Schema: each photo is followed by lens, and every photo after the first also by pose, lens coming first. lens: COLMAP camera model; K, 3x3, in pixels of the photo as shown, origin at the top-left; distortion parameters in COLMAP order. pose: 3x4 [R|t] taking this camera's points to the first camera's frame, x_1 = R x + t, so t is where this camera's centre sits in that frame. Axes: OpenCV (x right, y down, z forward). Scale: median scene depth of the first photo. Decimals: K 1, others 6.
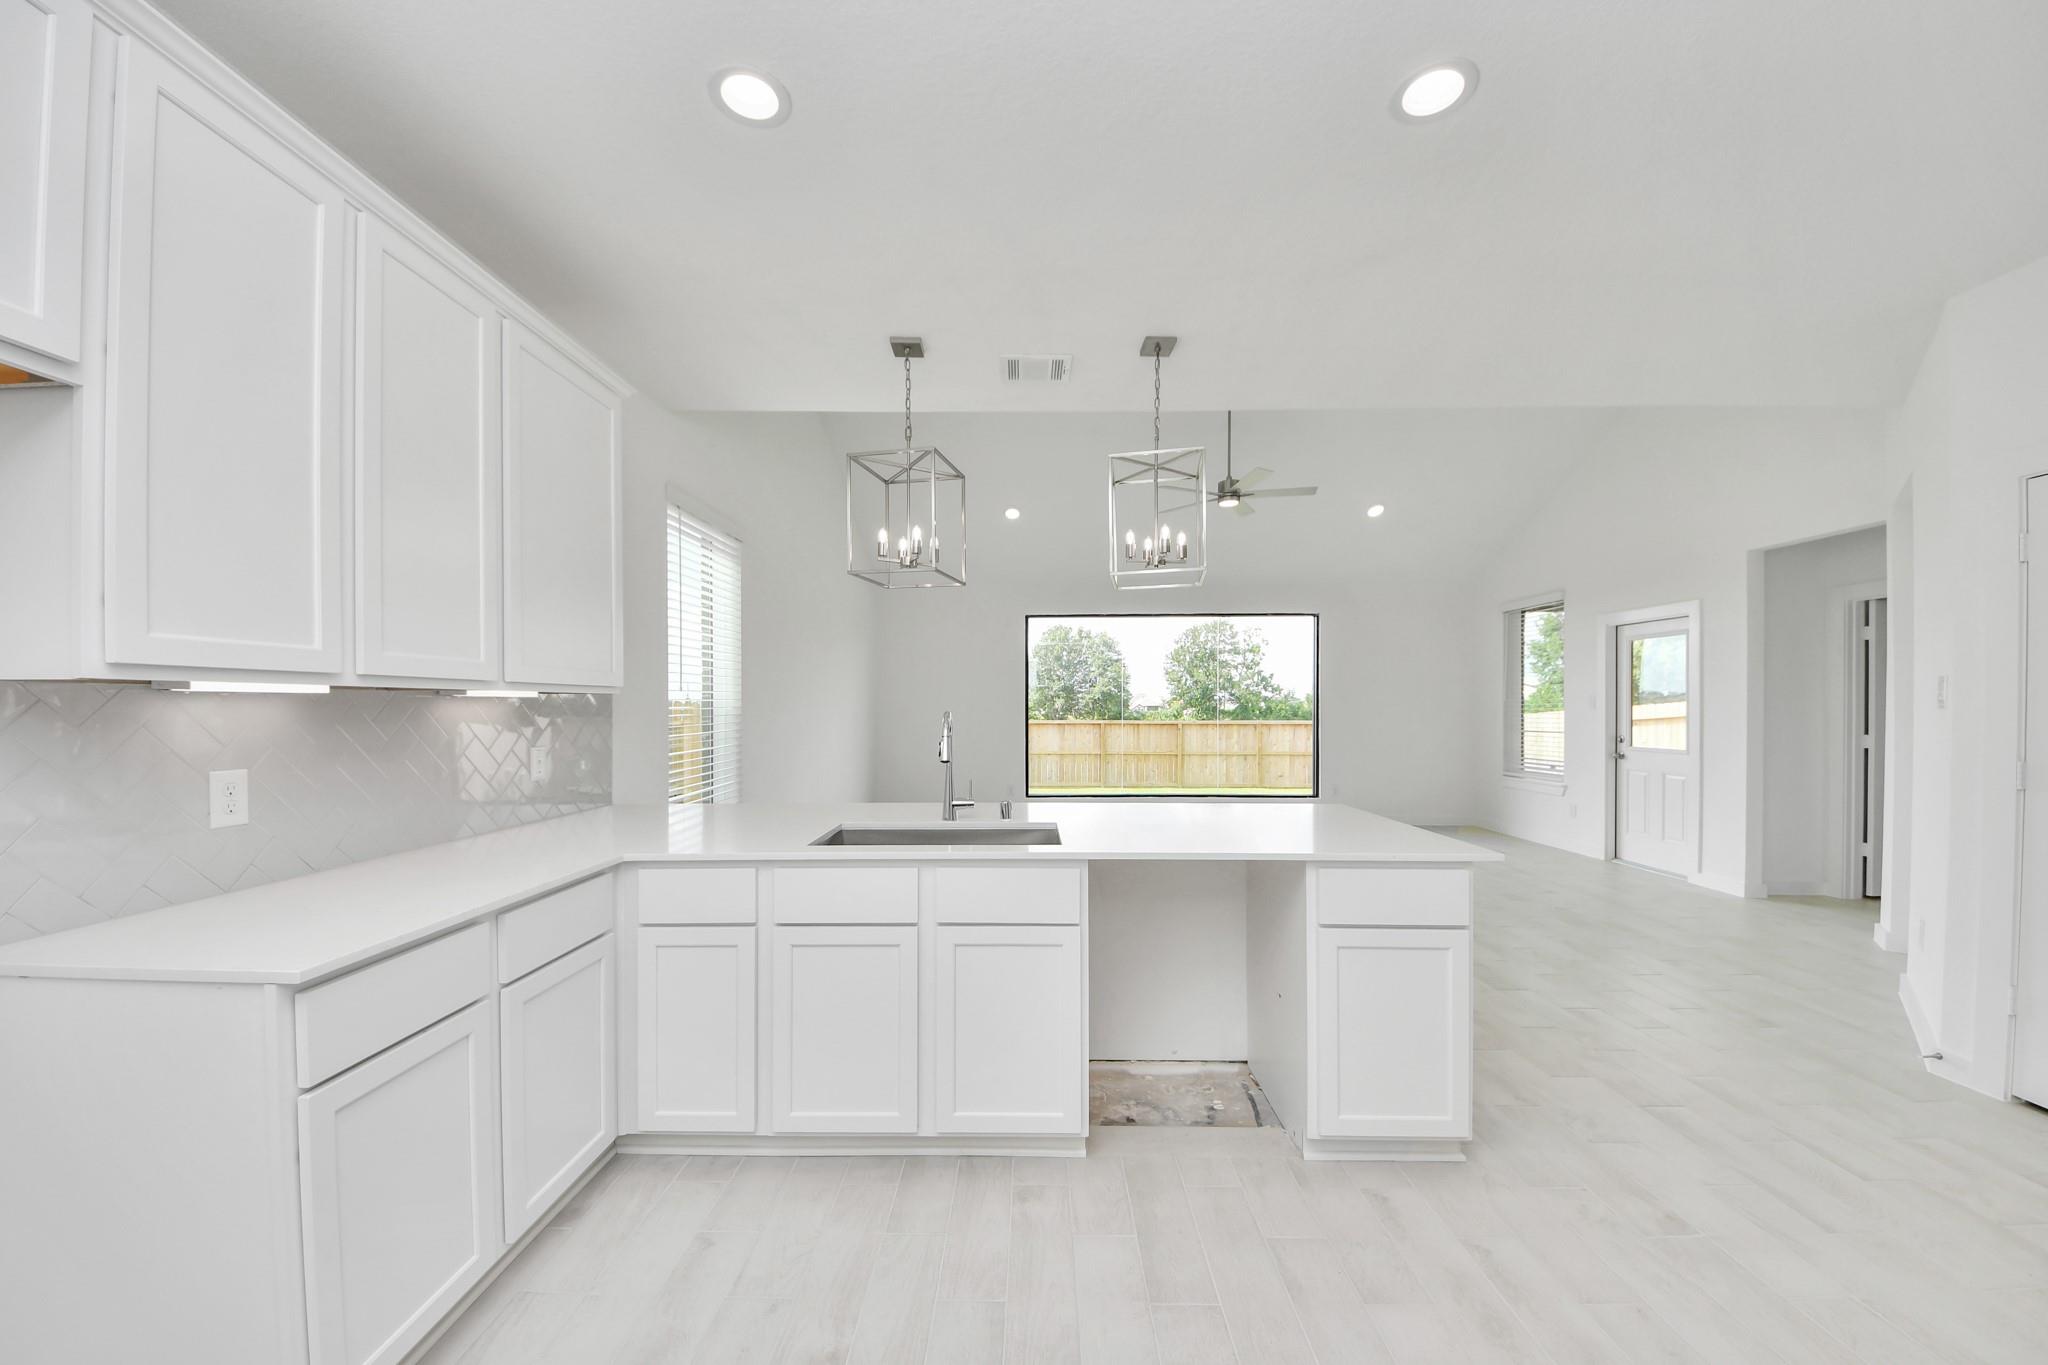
lens RADIAL K [[713.7, 0, 1028.8], [0, 713.7, 711.7], [0, 0, 1]] dist [-0.000267, -0.000397]
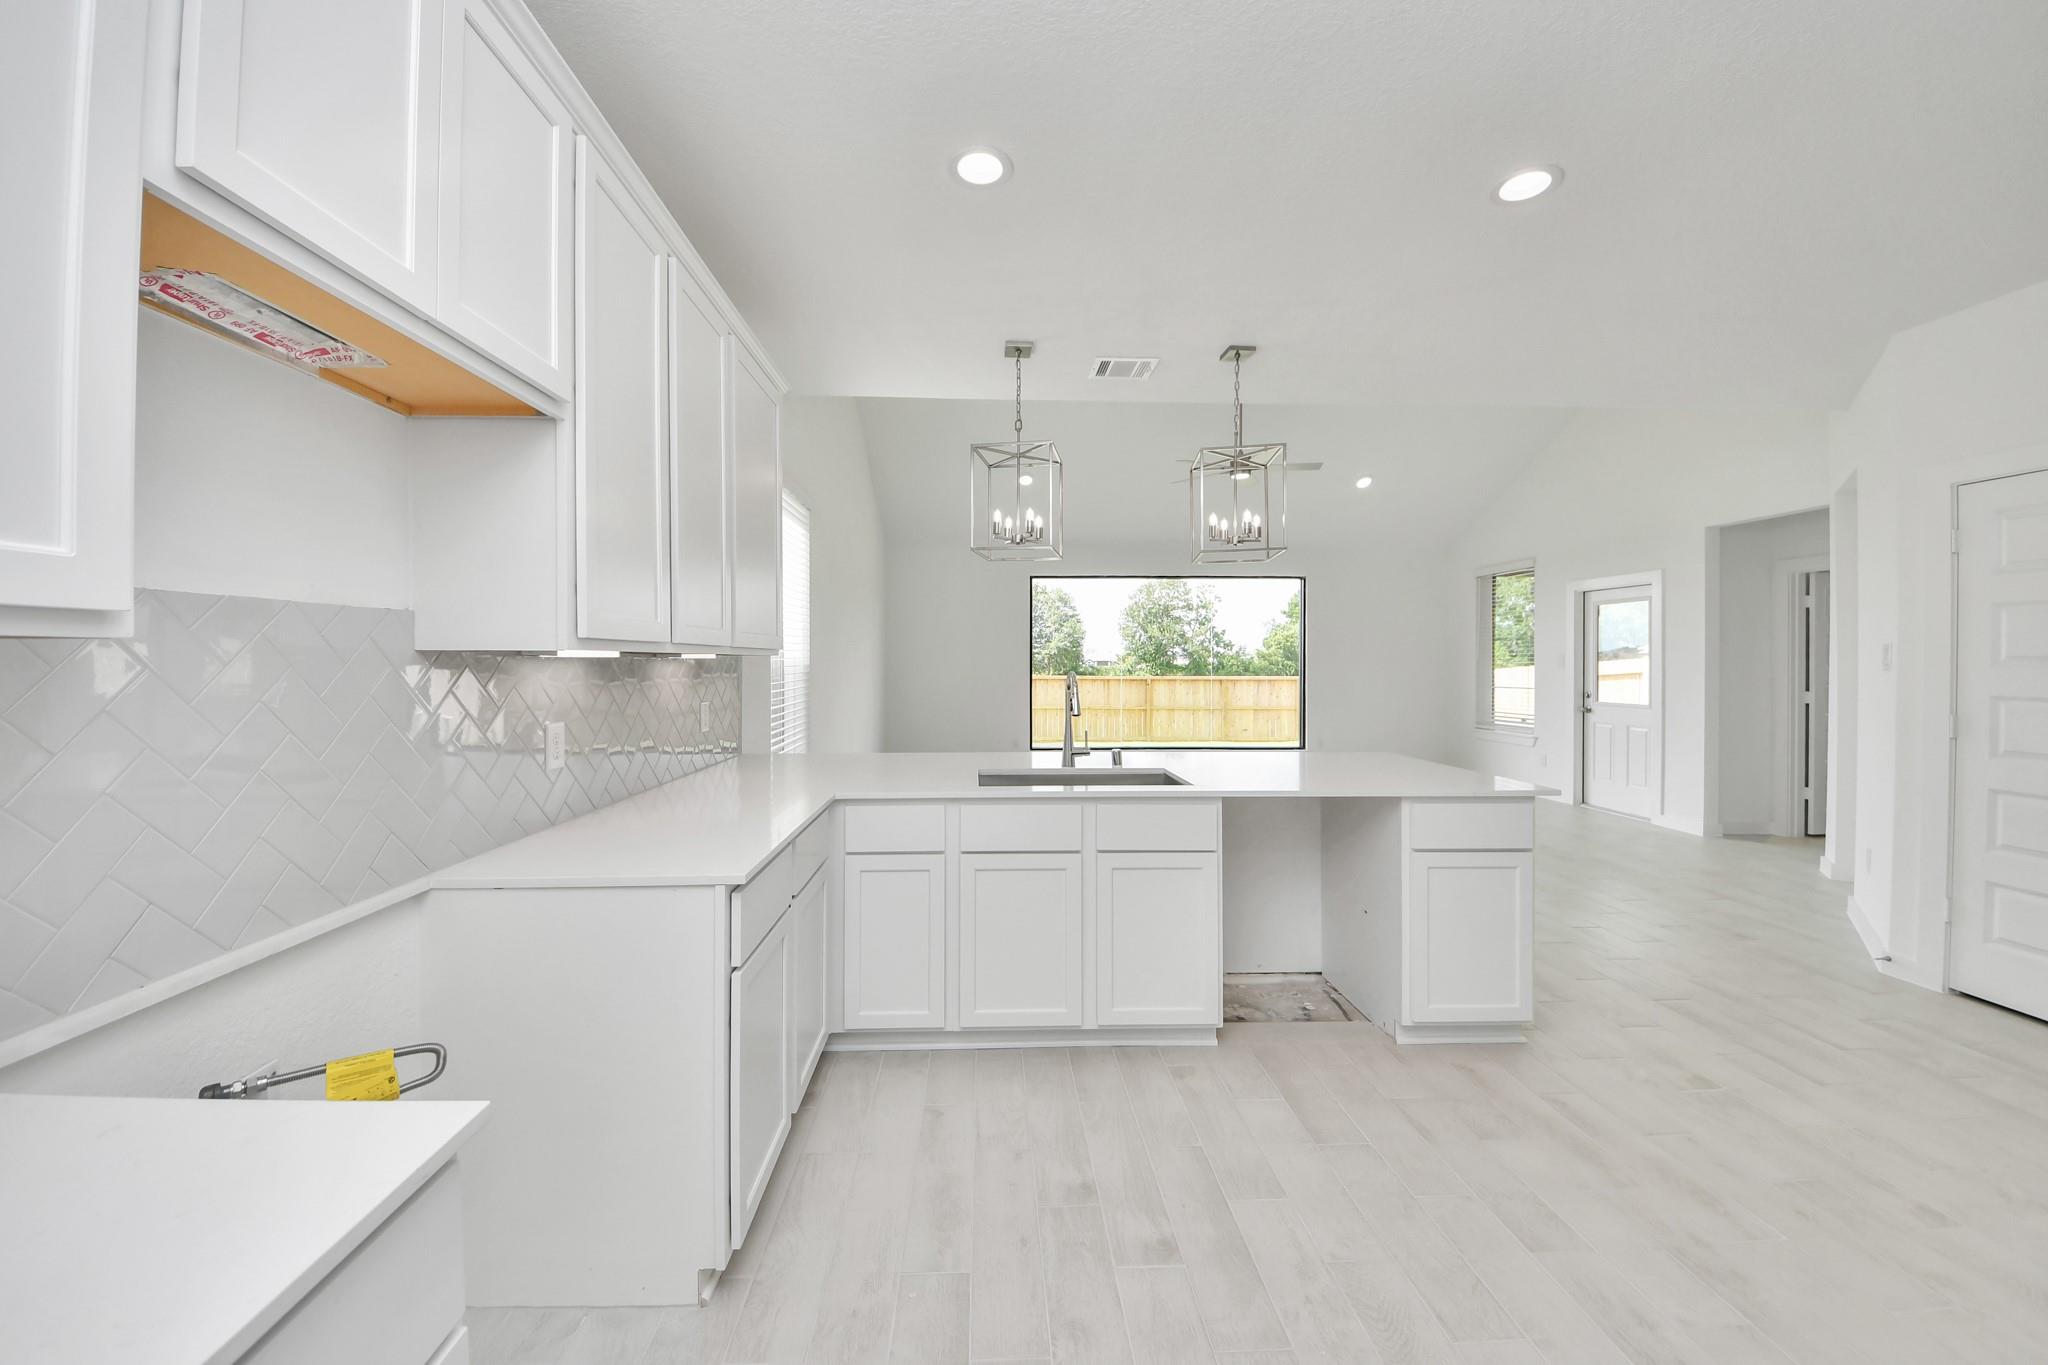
lens RADIAL K [[709.6, 0, 1013.1], [0, 709.6, 665.5], [0, 0, 1]] dist [0.000640, 0.000260]
pose [[0.999144, 0.002259, 0.041313, -0.211540], [-0.002202, 0.999997, -0.001410, -0.006968], [-0.041316, 0.001318, 0.999145, -0.118416]]
